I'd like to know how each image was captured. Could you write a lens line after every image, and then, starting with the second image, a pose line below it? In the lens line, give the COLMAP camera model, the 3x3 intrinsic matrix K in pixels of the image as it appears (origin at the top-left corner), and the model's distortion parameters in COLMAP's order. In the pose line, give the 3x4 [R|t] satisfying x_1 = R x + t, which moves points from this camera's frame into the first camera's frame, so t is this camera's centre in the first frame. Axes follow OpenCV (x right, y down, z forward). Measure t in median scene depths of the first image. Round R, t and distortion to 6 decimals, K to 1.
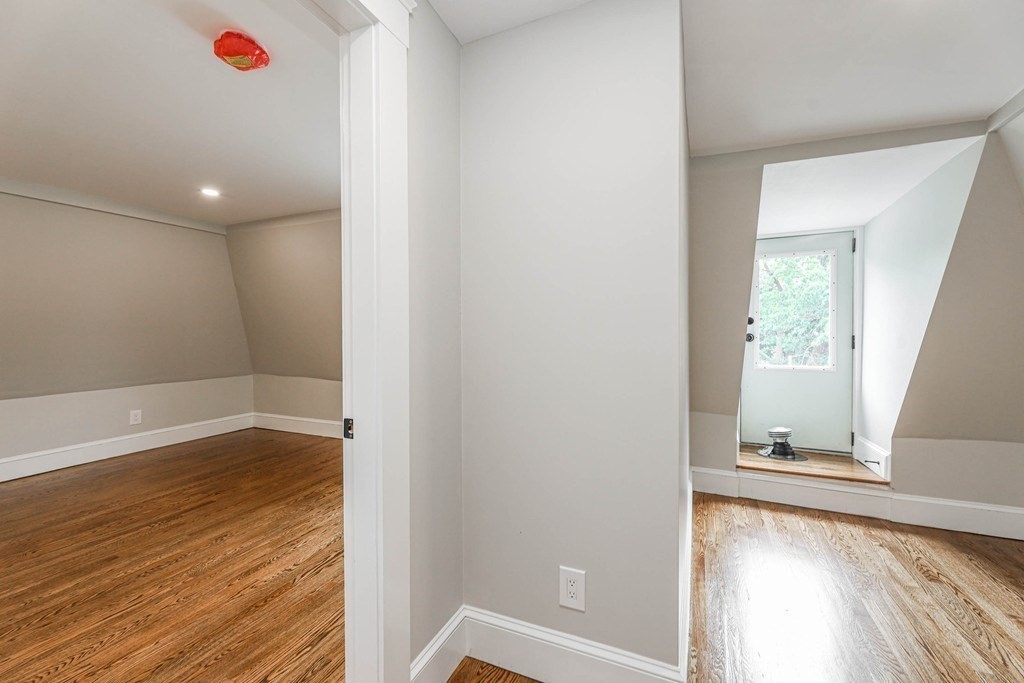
lens RADIAL K [[424.0, 0, 513.8], [0, 424.0, 338.7], [0, 0, 1]] dist [-0.000983, -0.000456]
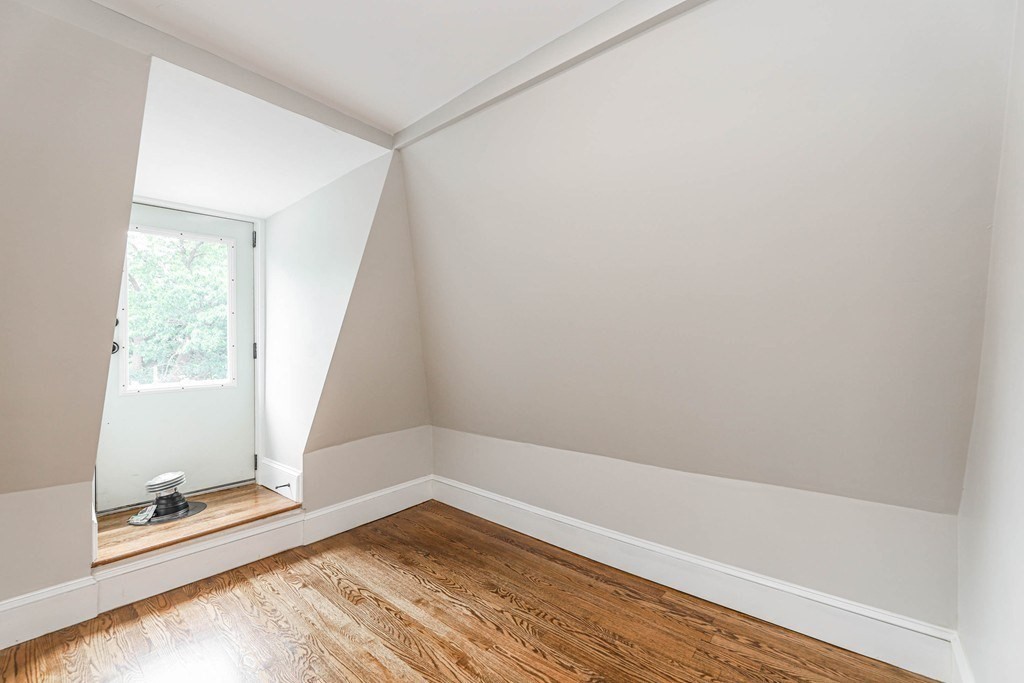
lens RADIAL K [[424.0, 0, 513.8], [0, 424.0, 338.7], [0, 0, 1]] dist [-0.000983, -0.000456]
pose [[0.275279, -0.000357, 0.961364, 0.121939], [0.015080, 0.999878, -0.003946, -0.005181], [-0.961246, 0.015584, 0.275251, 0.273246]]
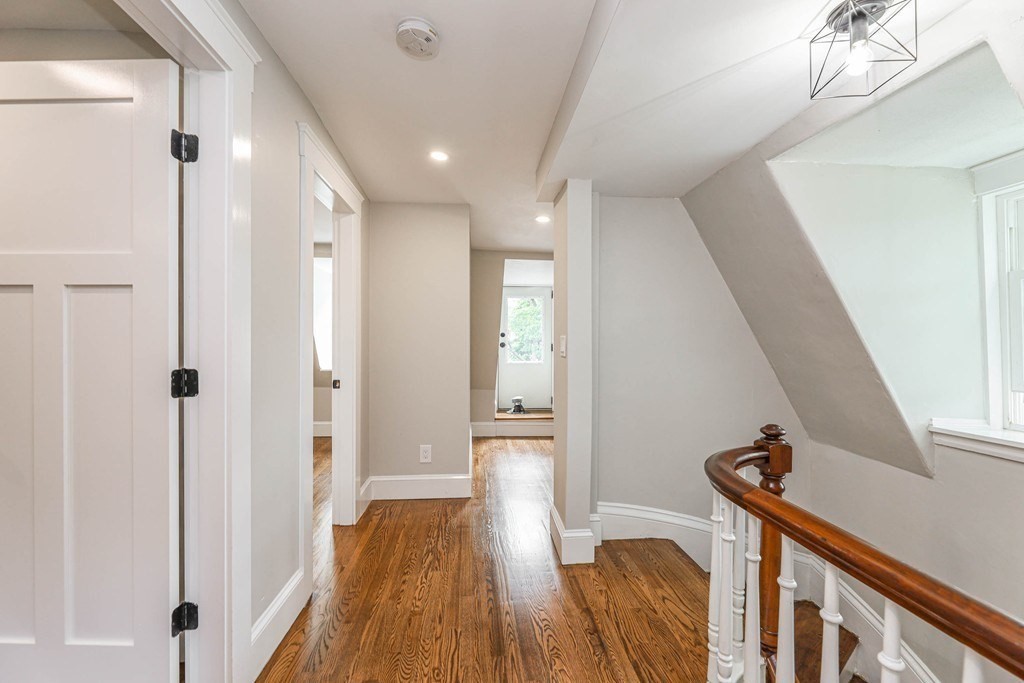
lens RADIAL K [[432.0, 0, 510.2], [0, 432.0, 342.5], [0, 0, 1]] dist [0.000052, -0.000468]
pose [[0.877592, 0.003277, 0.479397, -0.280831], [0.001544, 0.999952, -0.009662, 0.005322], [-0.479406, 0.009220, 0.877545, -0.611604]]
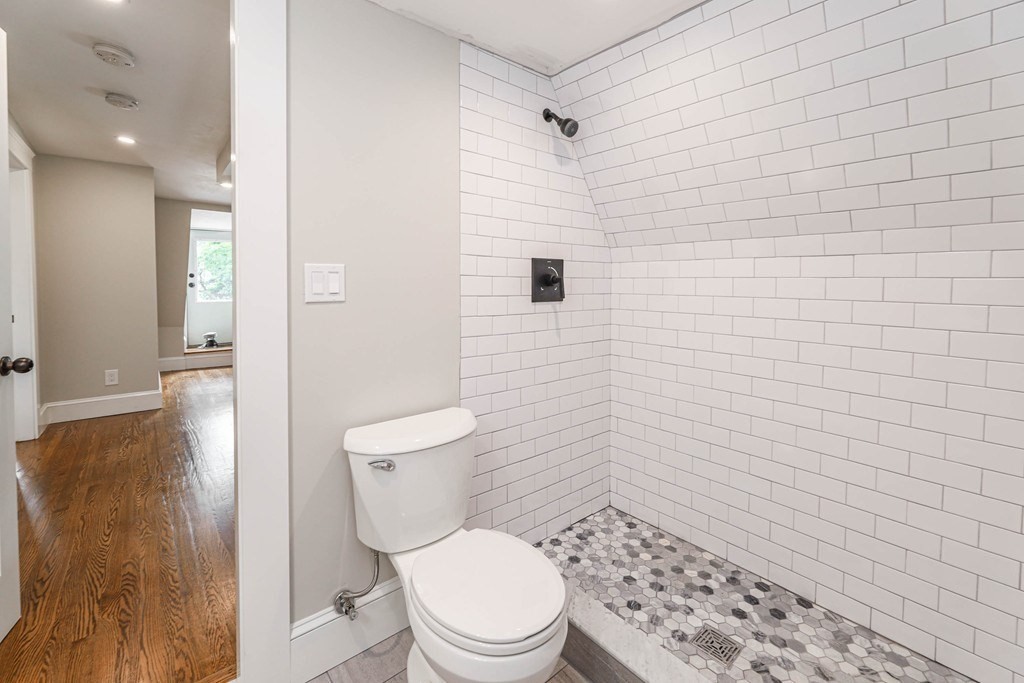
lens RADIAL K [[439.3, 0, 511.6], [0, 439.3, 297.6], [0, 0, 1]] dist [-0.000912, -0.000341]
pose [[0.445981, -0.028319, 0.894594, -0.581159], [0.009409, 0.999592, 0.026952, 0.016396], [-0.894993, -0.003602, 0.446066, -1.205805]]
